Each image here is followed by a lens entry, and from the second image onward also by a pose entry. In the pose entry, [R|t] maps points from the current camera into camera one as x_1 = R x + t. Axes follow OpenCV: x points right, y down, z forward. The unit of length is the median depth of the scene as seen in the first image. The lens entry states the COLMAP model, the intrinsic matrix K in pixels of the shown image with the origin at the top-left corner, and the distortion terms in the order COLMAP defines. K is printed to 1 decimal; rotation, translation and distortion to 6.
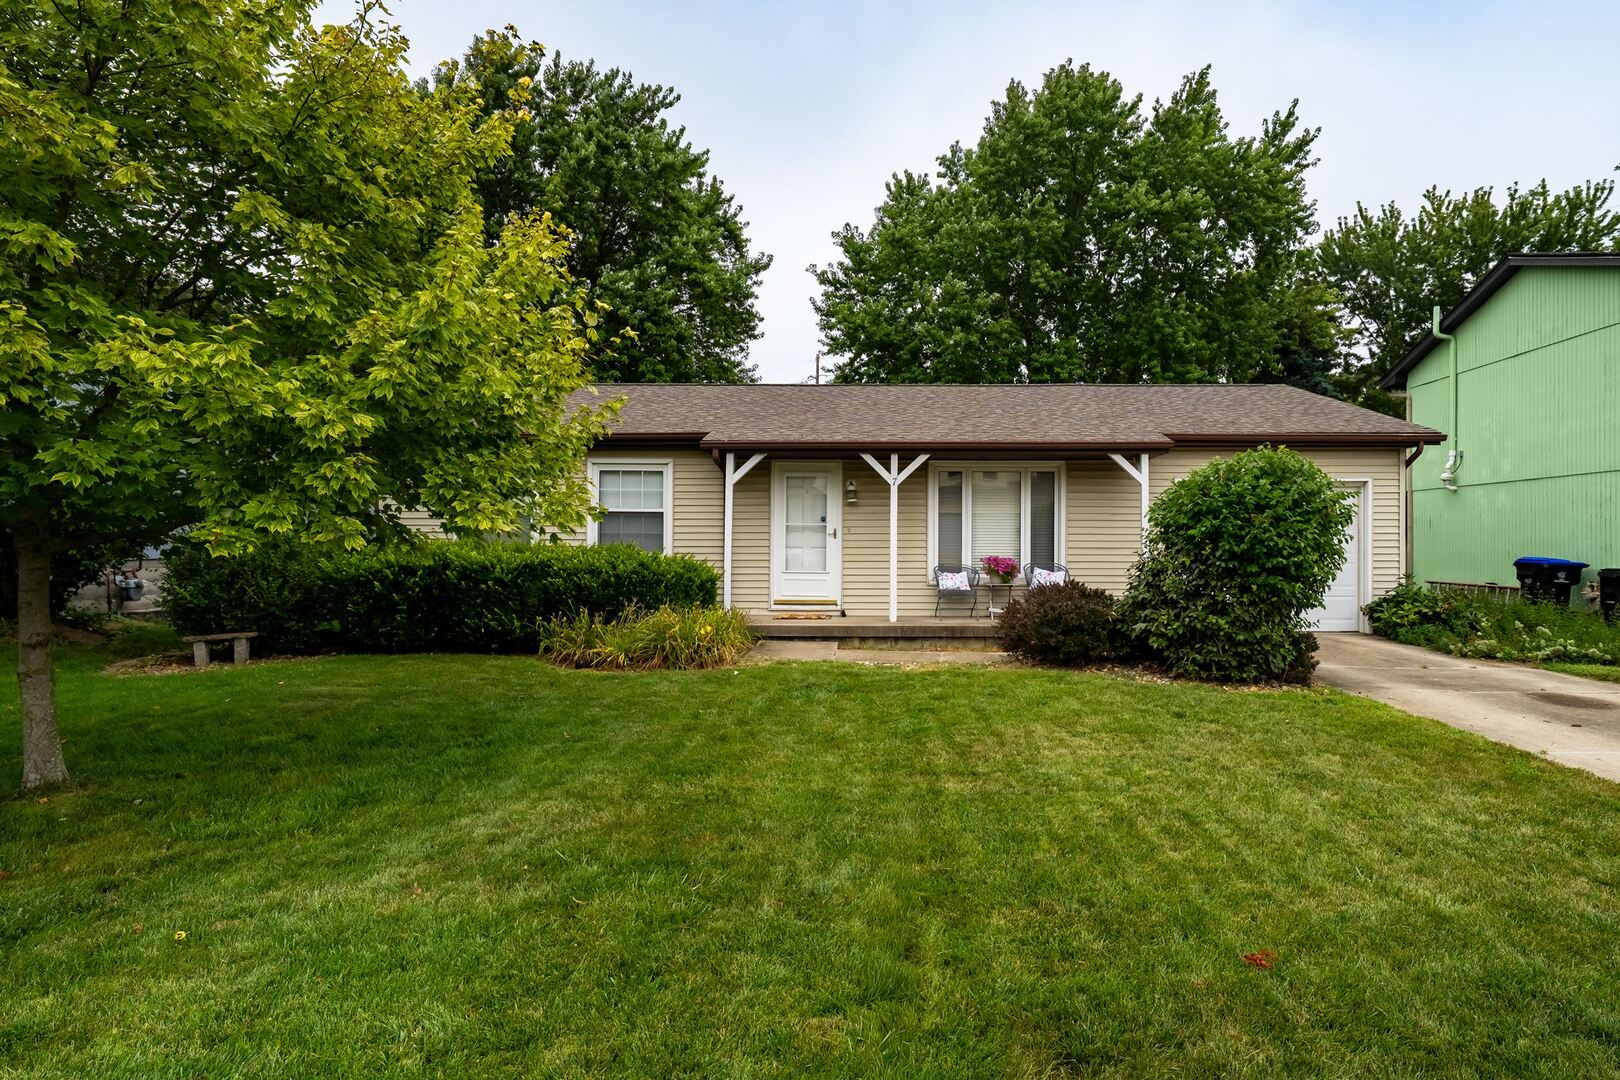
lens RADIAL K [[866.1, 0, 810.0], [0, 866.1, 540.0], [0, 0, 1]] dist [0.027896, -0.000279]
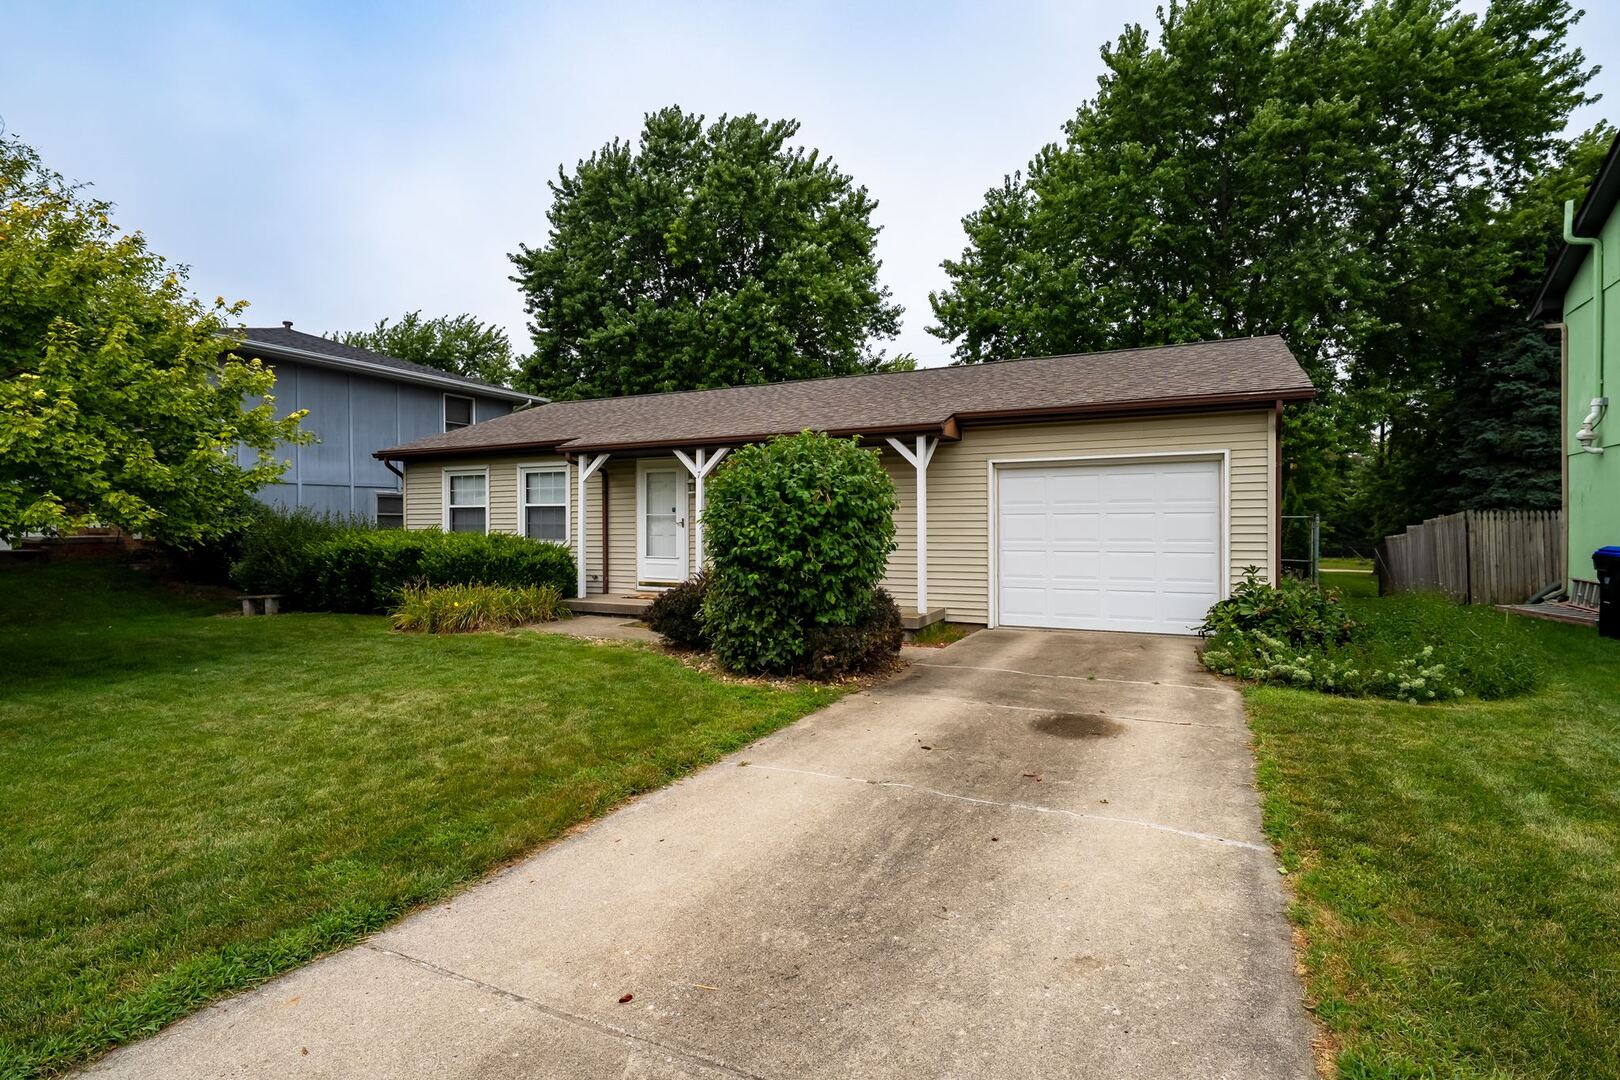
lens RADIAL K [[830.2, 0, 810.0], [0, 830.2, 540.0], [0, 0, 1]] dist [0.002402, 0.001730]
pose [[0.892812, -0.000672, -0.450429, 0.653657], [0.008401, 0.999850, 0.015160, -0.000253], [0.450351, -0.017319, 0.892684, 0.124907]]
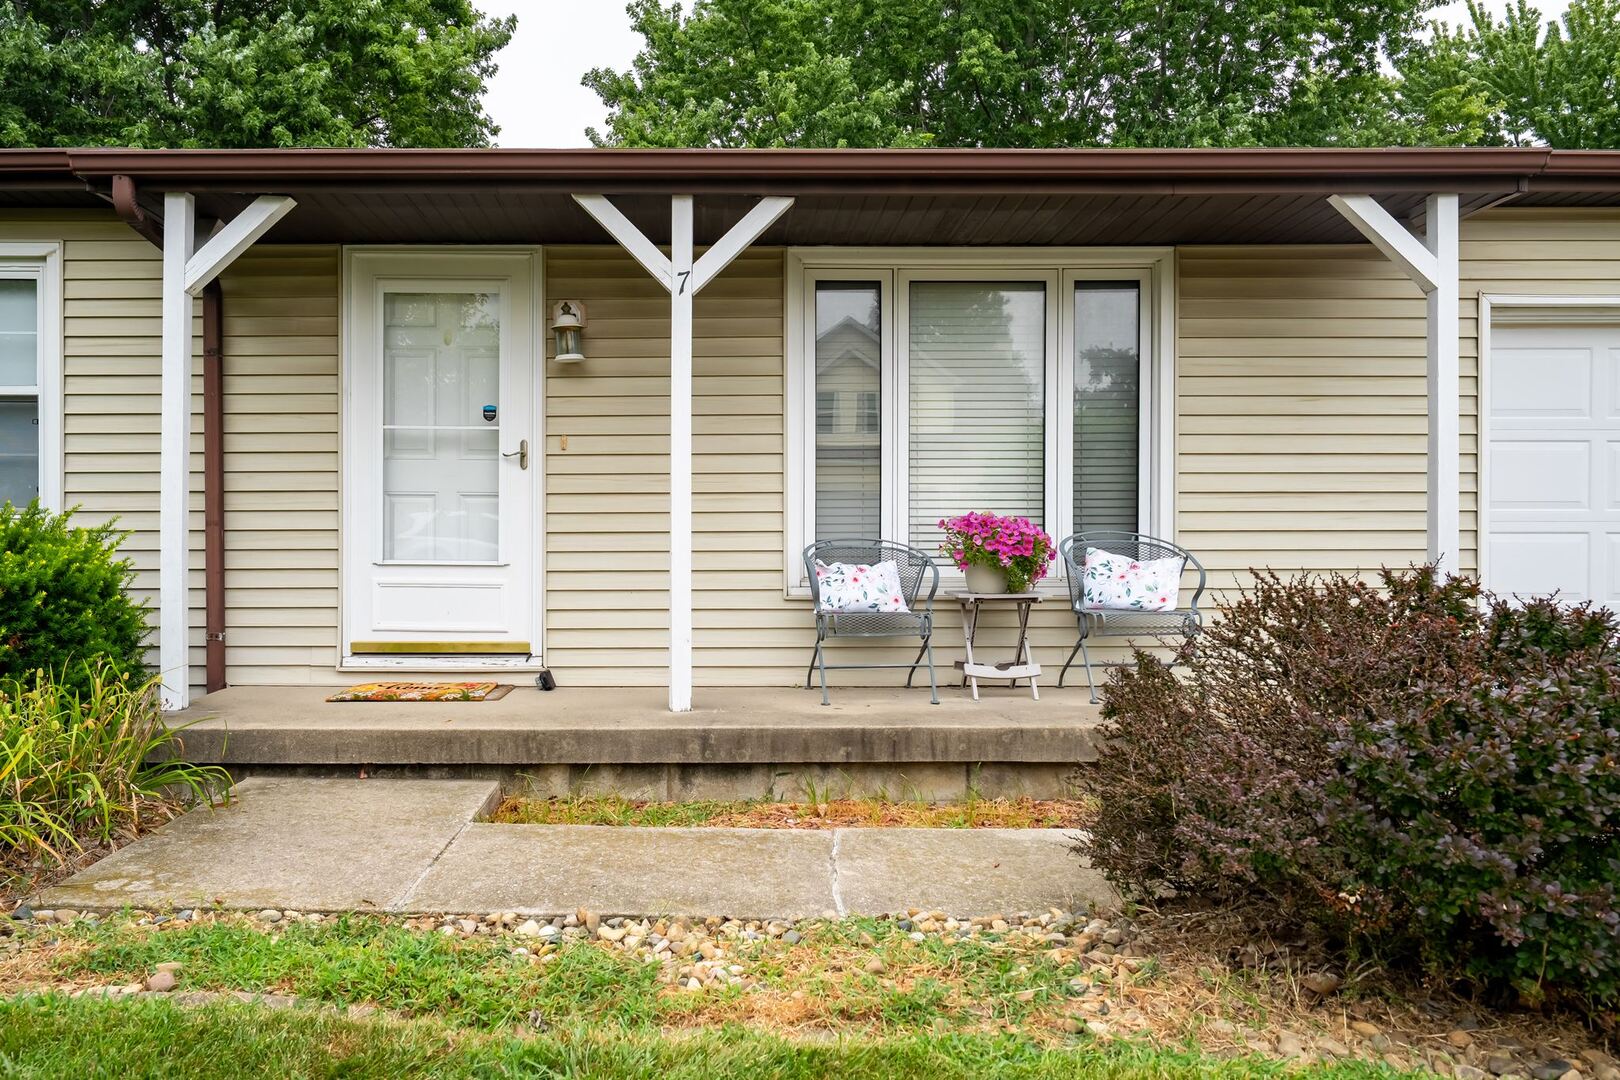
lens RADIAL K [[1081.0, 0, 631.4], [0, 1081.0, 556.9], [0, 0, 1]] dist [0.002533, 0.001205]
pose [[0.999901, -0.004471, -0.013329, 0.078656], [0.004600, 0.999943, 0.009610, 0.030477], [0.013286, -0.009670, 0.999865, 0.560328]]
